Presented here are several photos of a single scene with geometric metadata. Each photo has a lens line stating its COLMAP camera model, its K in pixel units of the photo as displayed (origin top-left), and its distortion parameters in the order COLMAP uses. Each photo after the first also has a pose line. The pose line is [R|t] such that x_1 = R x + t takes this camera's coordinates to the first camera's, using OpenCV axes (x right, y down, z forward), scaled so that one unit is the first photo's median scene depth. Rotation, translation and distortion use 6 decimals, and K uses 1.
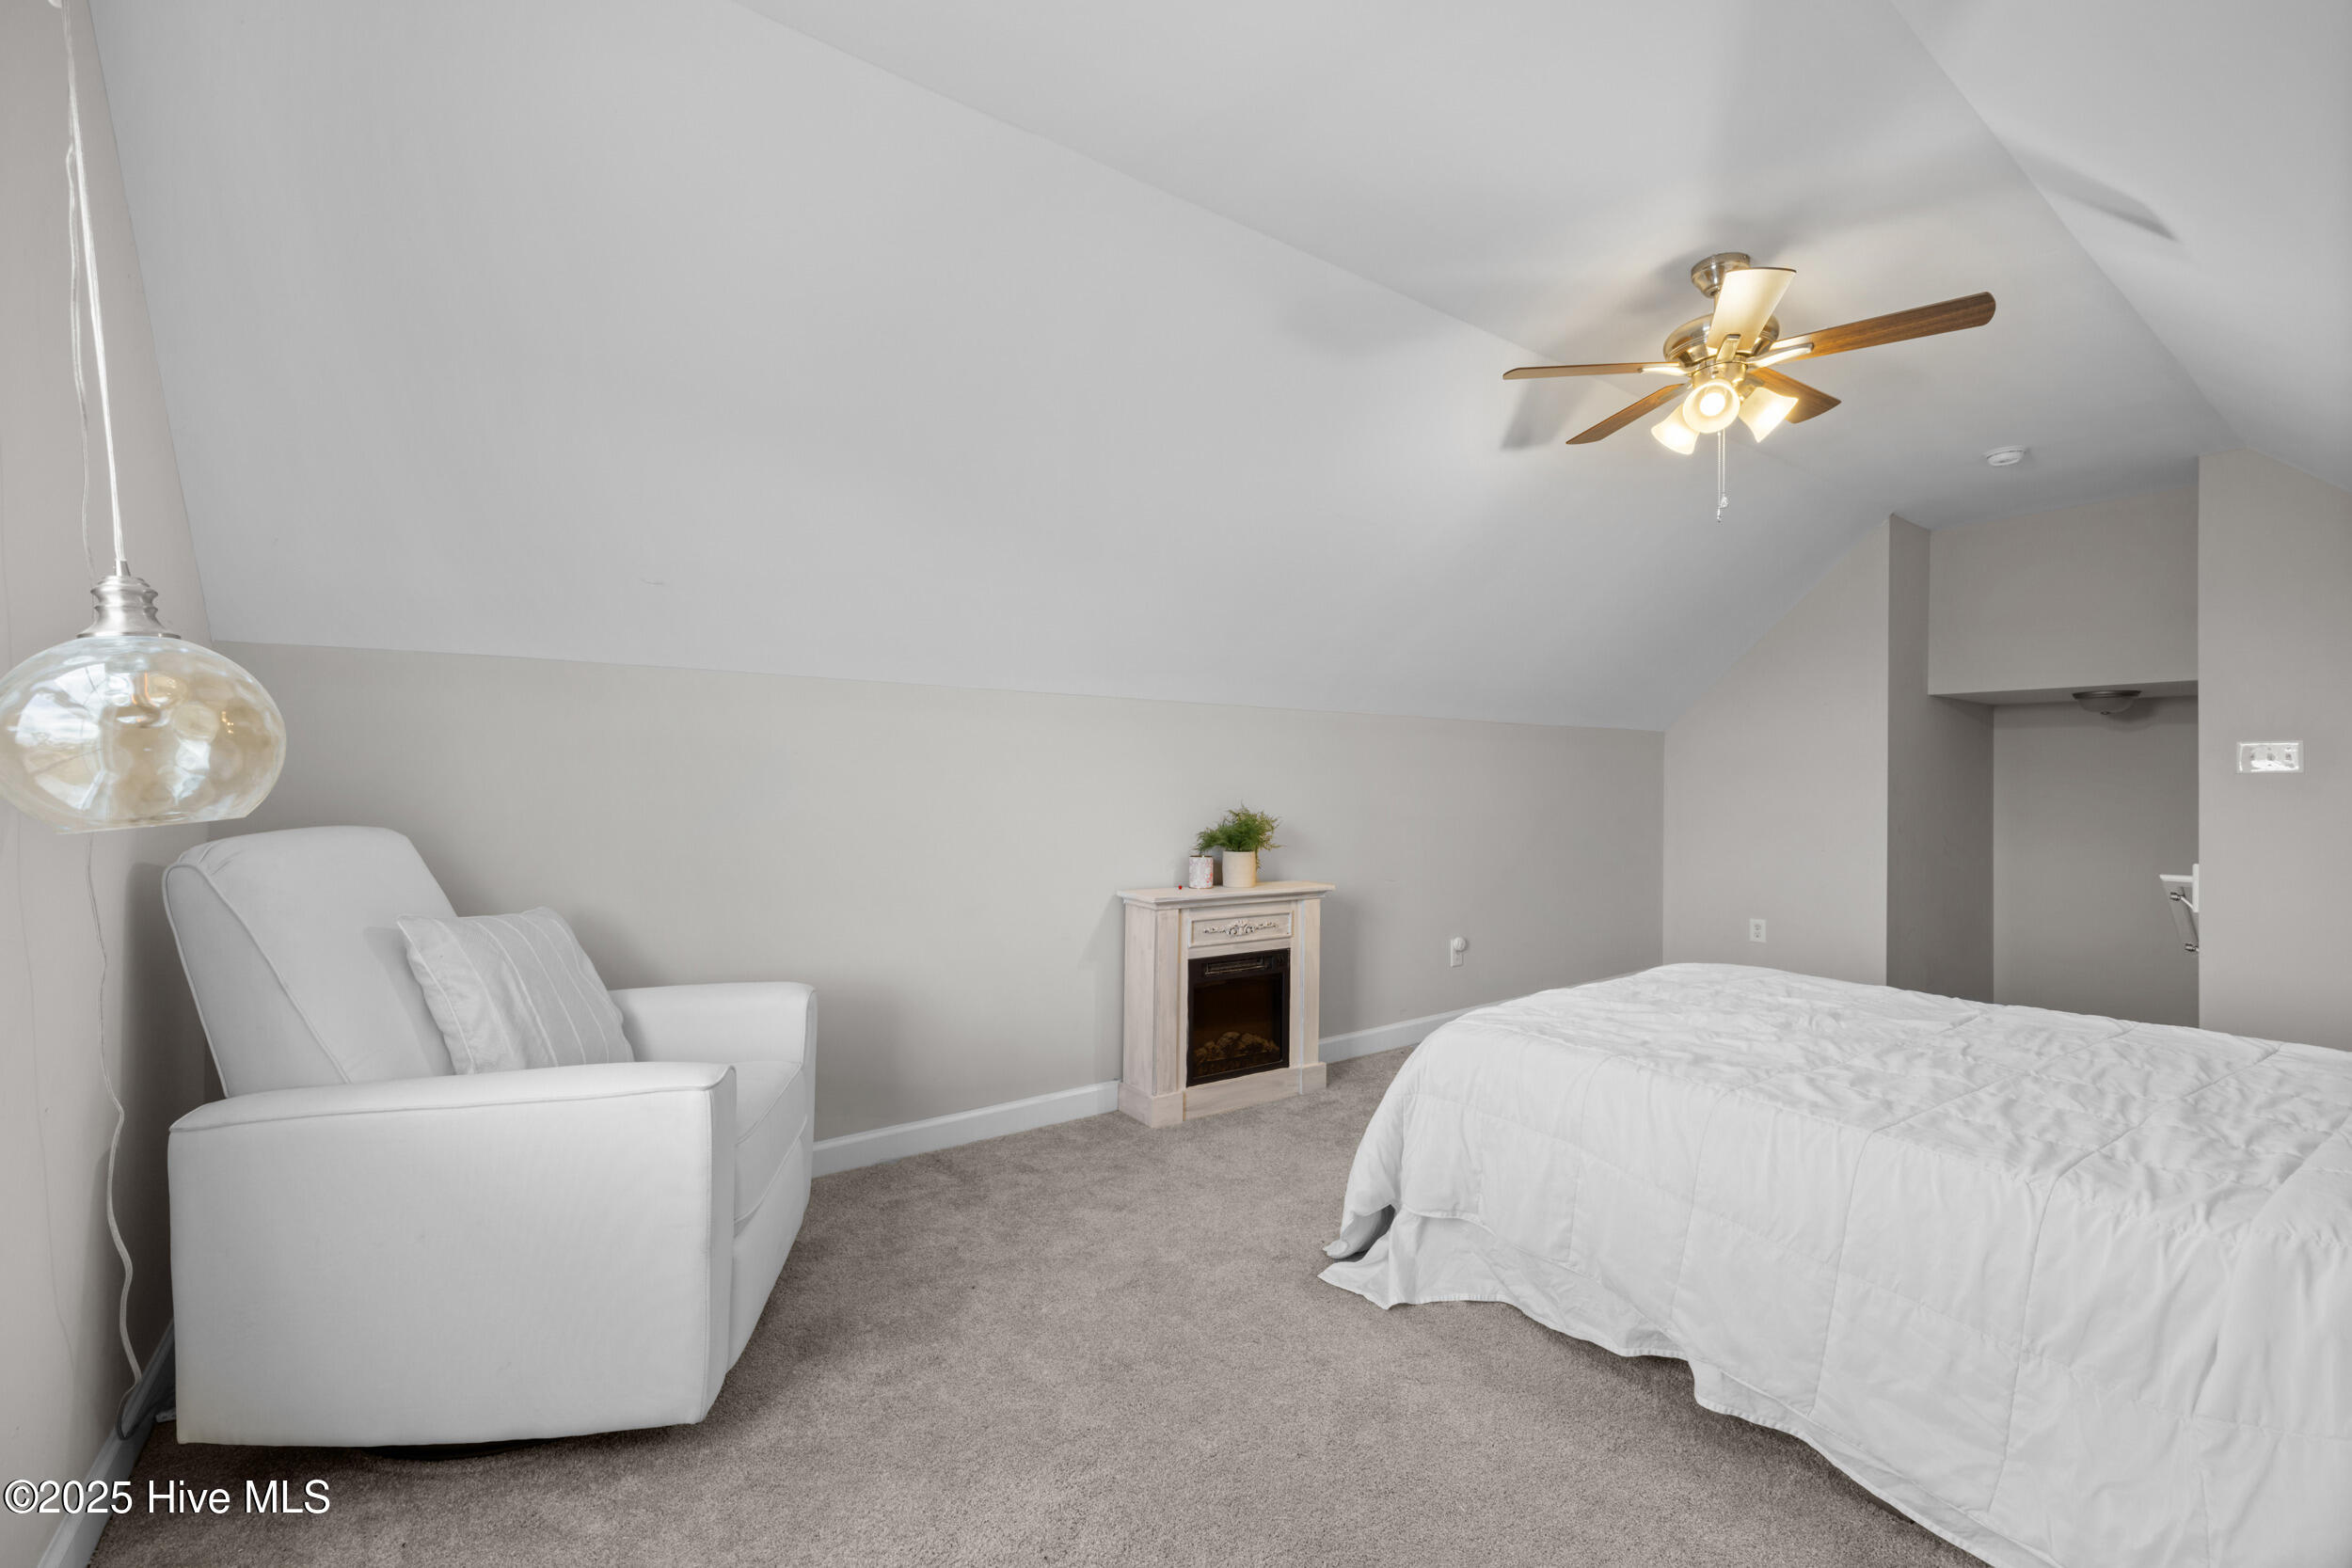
lens RADIAL K [[974.8, 0, 1189.4], [0, 974.8, 786.5], [0, 0, 1]] dist [0.002360, 0.001061]
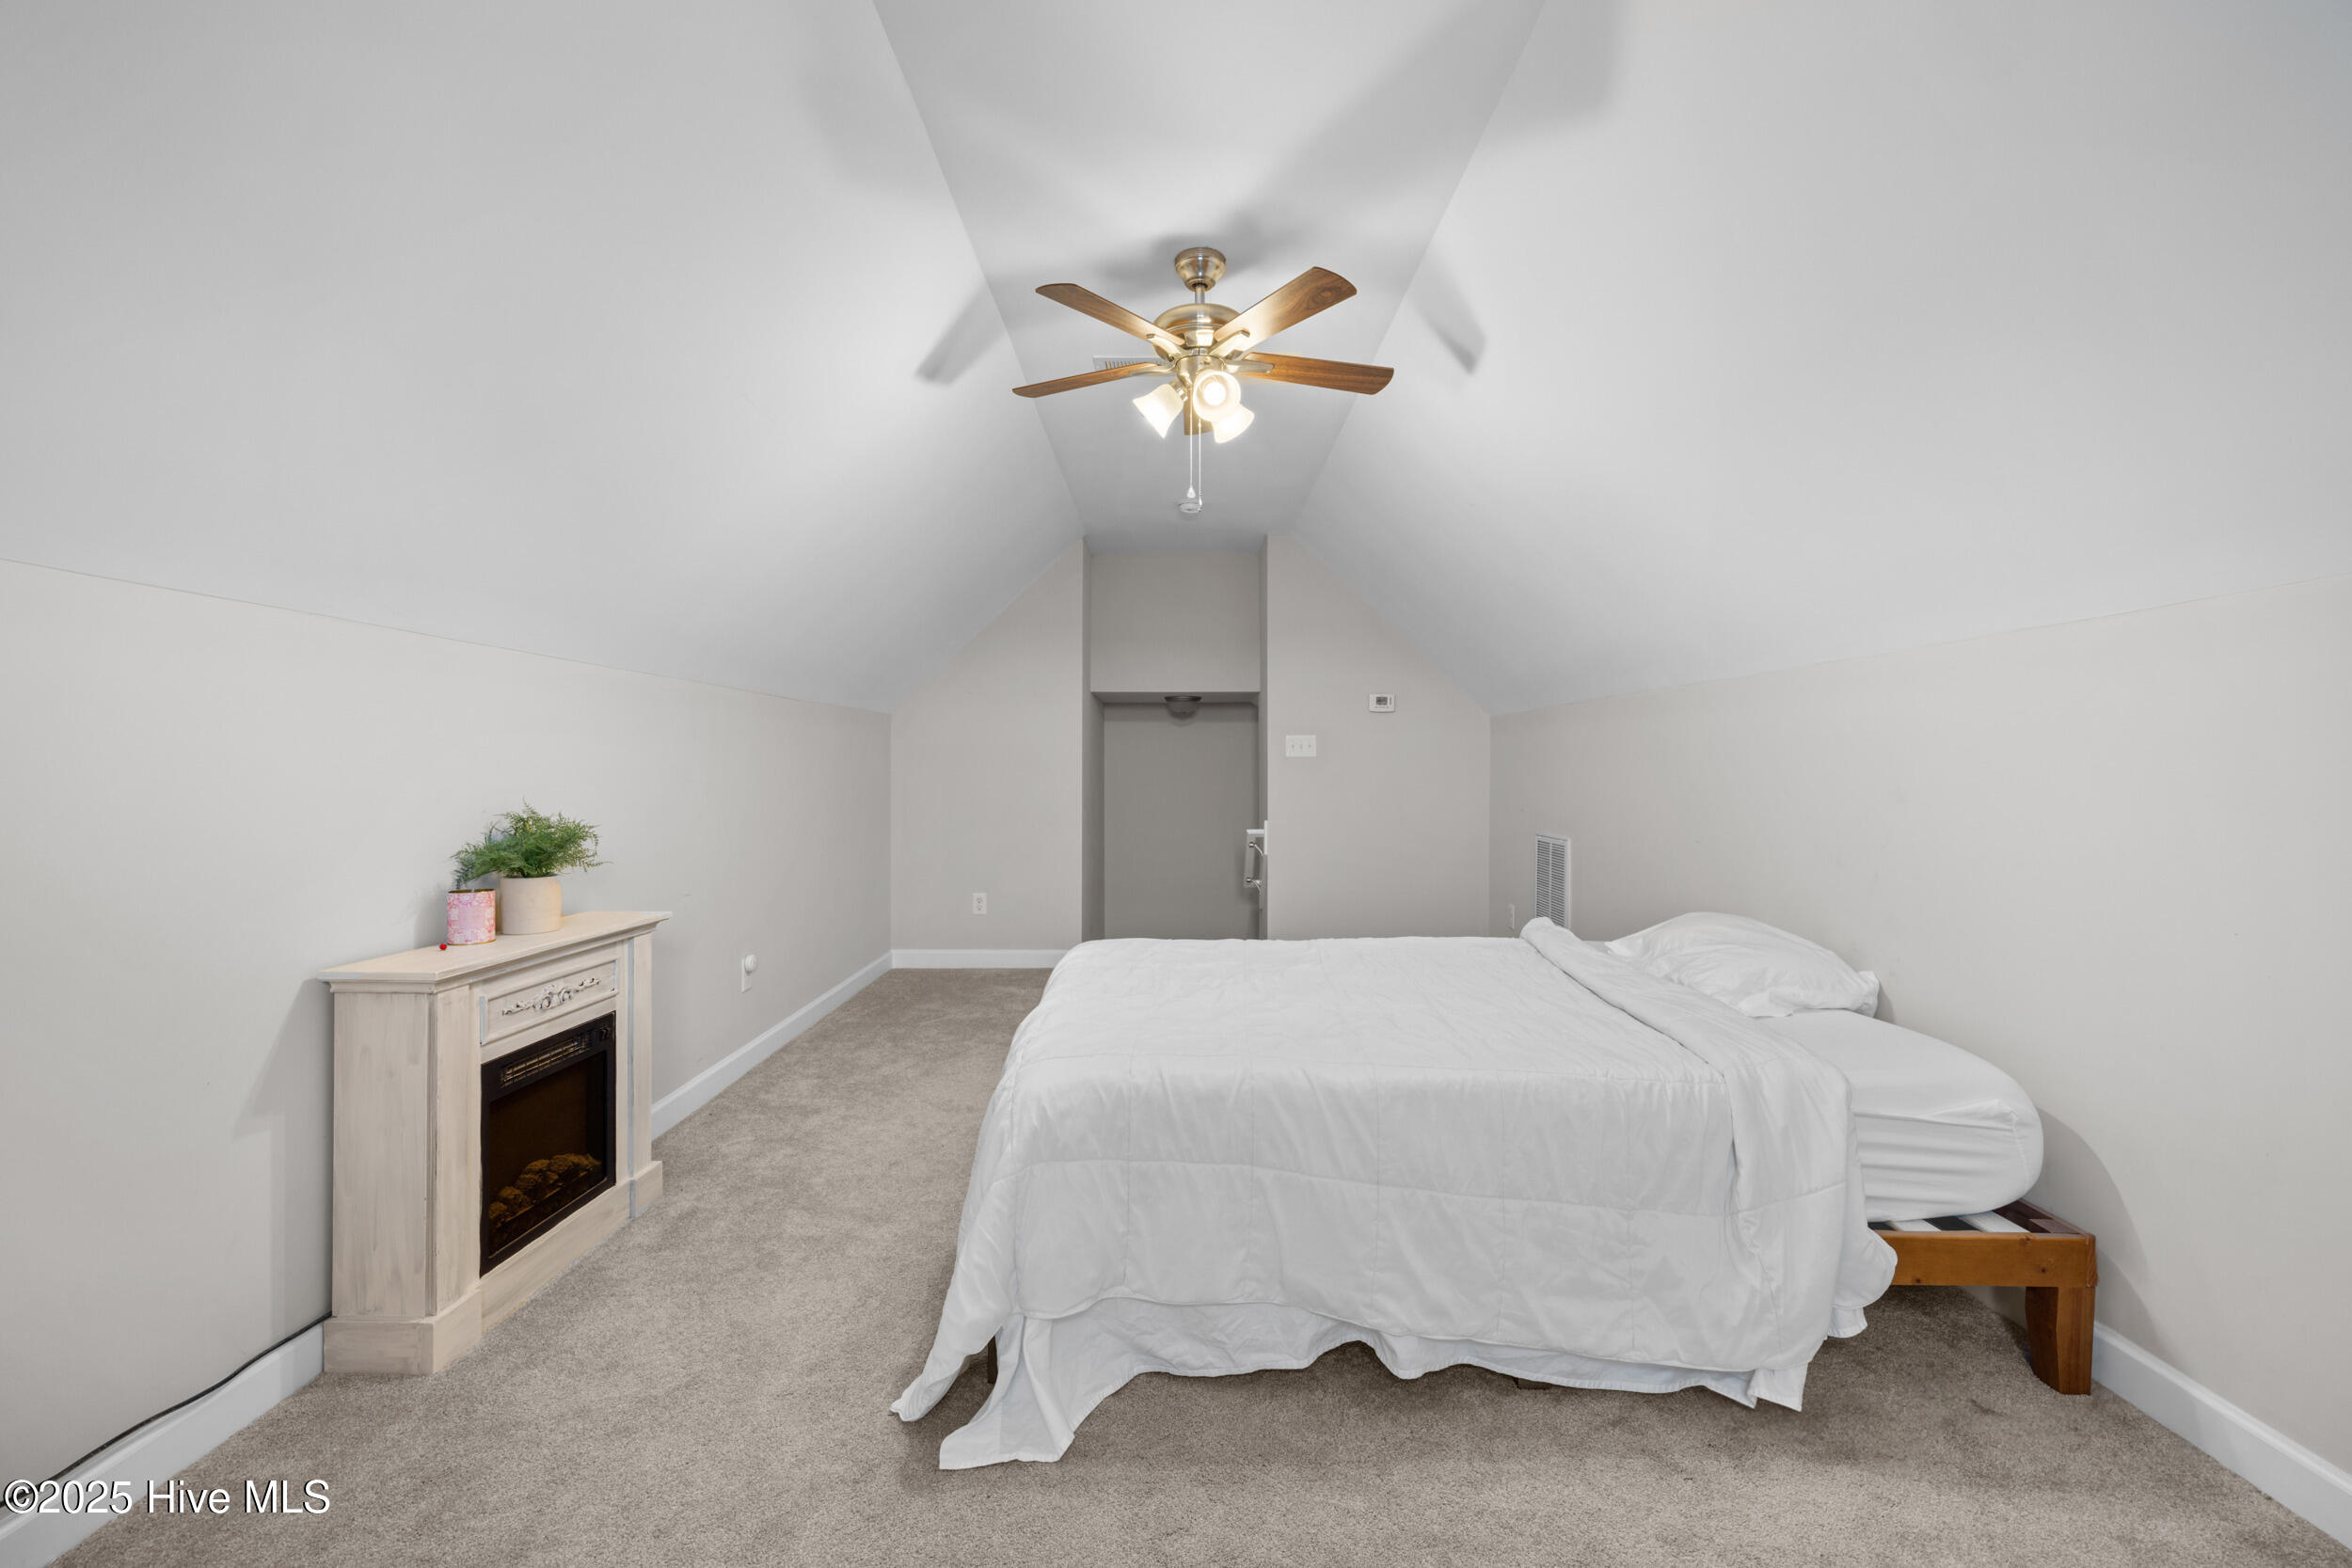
lens RADIAL K [[974.8, 0, 1170.9], [0, 974.8, 772.4], [0, 0, 1]] dist [0.002360, 0.001061]
pose [[0.611628, -0.012100, 0.791053, -0.207636], [0.010788, 0.999918, 0.006953, -0.002588], [-0.791072, 0.004281, 0.611709, 0.282984]]
